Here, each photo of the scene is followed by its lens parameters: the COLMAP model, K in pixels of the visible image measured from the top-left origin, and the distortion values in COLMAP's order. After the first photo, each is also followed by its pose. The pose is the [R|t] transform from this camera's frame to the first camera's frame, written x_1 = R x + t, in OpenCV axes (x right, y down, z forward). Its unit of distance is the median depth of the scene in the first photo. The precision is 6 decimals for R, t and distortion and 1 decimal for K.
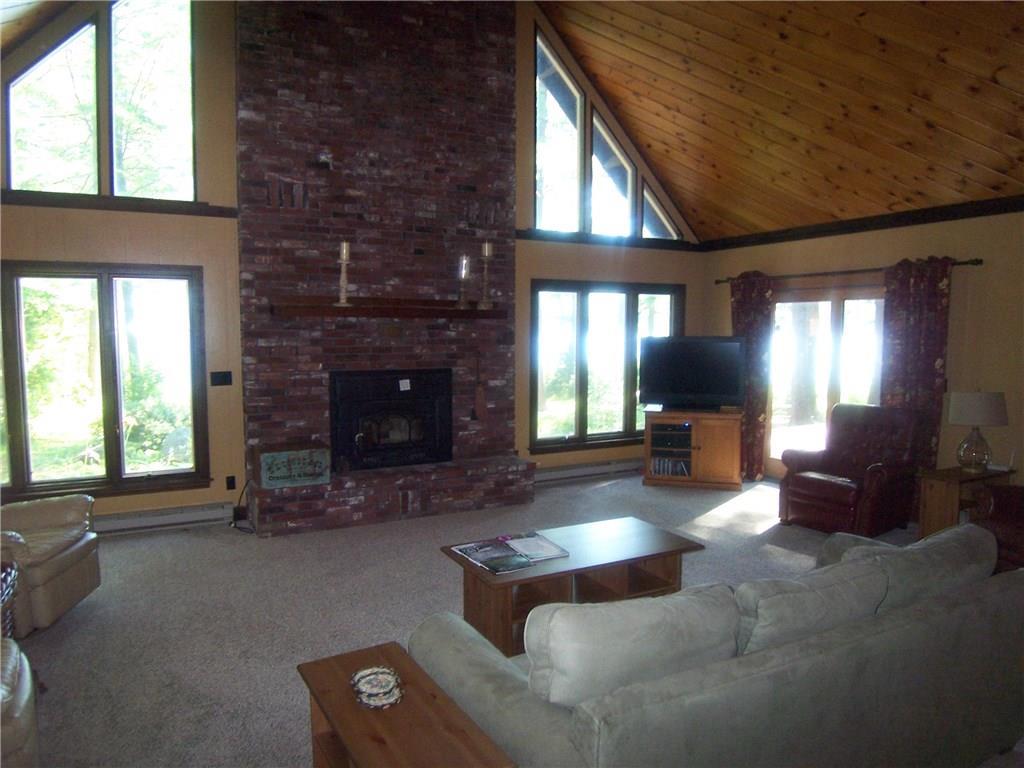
lens RADIAL K [[691.0, 0, 510.5], [0, 691.0, 383.8], [0, 0, 1]] dist [-0.001064, -0.069100]
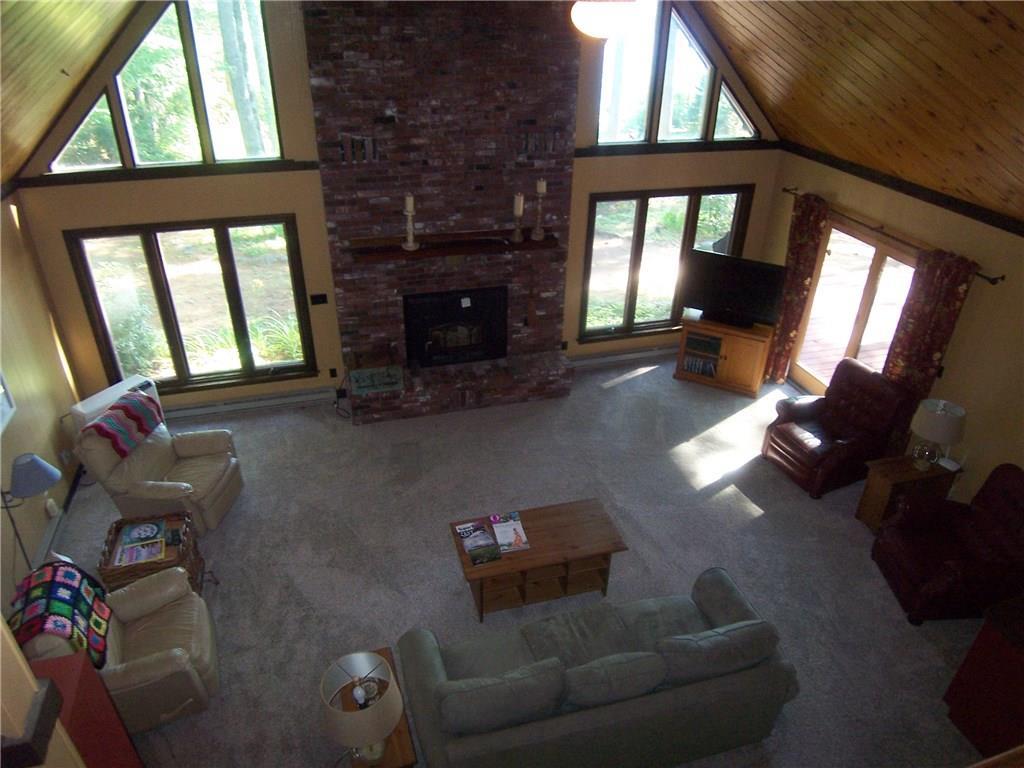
lens RADIAL K [[691.0, 0, 510.5], [0, 691.0, 383.8], [0, 0, 1]] dist [-0.001064, -0.069100]
pose [[0.978718, 0.115841, -0.169390, 0.145789], [-0.030871, 0.899154, 0.436541, -0.410324], [0.202877, -0.422022, 0.883594, -0.100384]]
